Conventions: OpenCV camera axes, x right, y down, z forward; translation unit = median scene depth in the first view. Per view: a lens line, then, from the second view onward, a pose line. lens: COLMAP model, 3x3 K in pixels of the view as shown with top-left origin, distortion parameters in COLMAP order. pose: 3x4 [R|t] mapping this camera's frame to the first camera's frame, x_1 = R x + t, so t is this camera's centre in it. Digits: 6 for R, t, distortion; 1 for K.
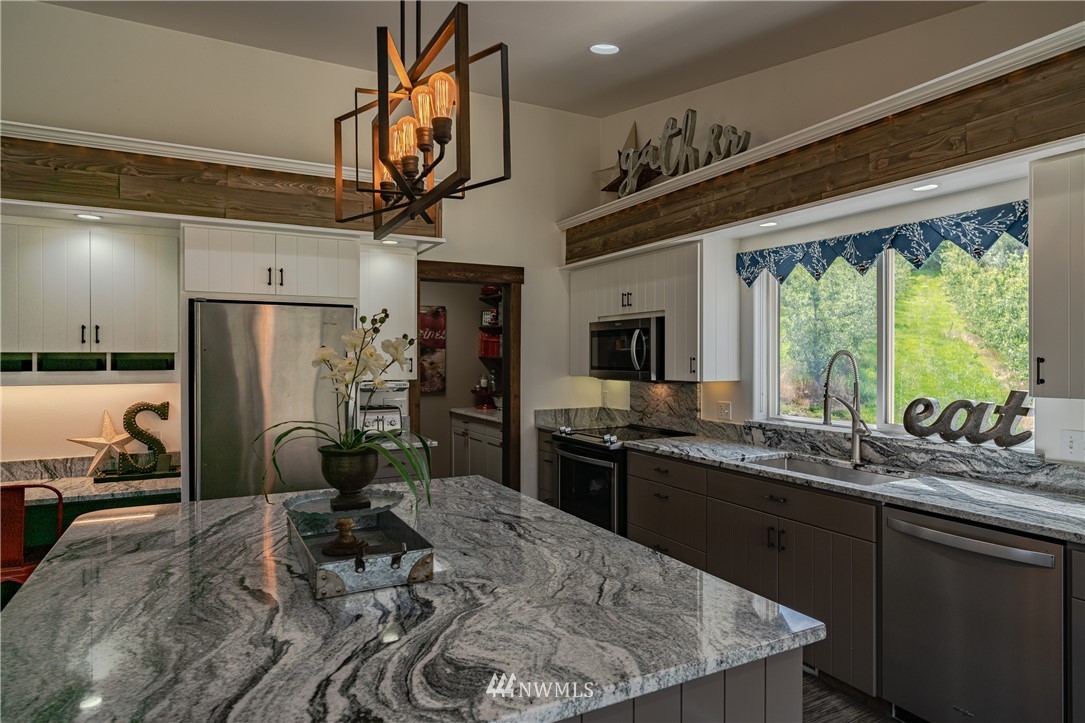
lens RADIAL K [[631.2, 0, 538.8], [0, 631.2, 362.6], [0, 0, 1]] dist [-0.006715, 0.008583]
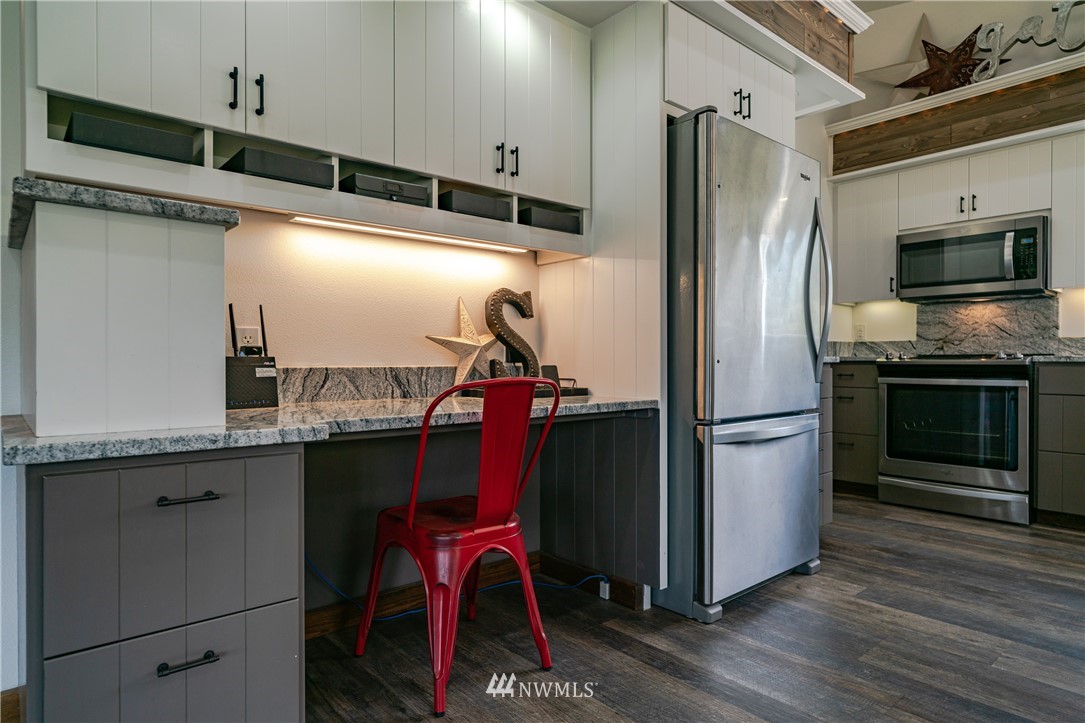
lens RADIAL K [[631.2, 0, 546.6], [0, 631.2, 364.9], [0, 0, 1]] dist [-0.006715, 0.008583]
pose [[0.972522, -0.002623, 0.232795, -0.800554], [0.003010, 0.999995, -0.001308, 0.155404], [-0.232790, 0.001973, 0.972525, 0.370619]]
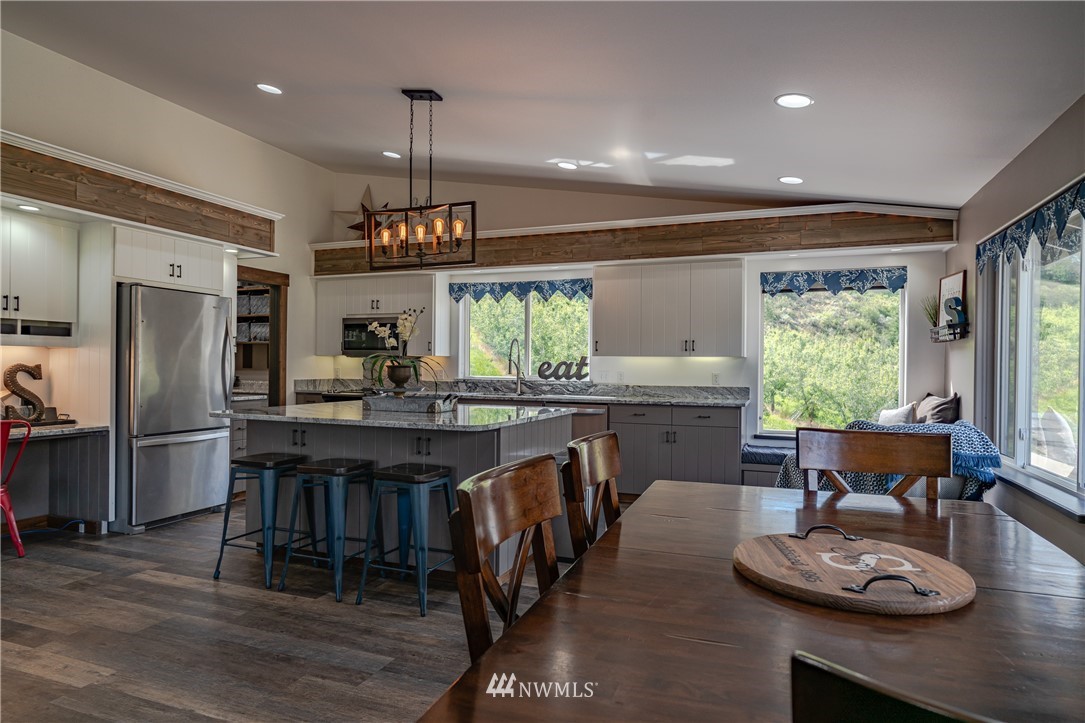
lens RADIAL K [[631.2, 0, 539.9], [0, 631.2, 369.1], [0, 0, 1]] dist [-0.006715, 0.008583]
pose [[0.757049, 0.005335, 0.653336, -0.715788], [-0.005117, 0.999984, -0.002237, 0.075860], [-0.653338, -0.001649, 0.757065, -0.545273]]
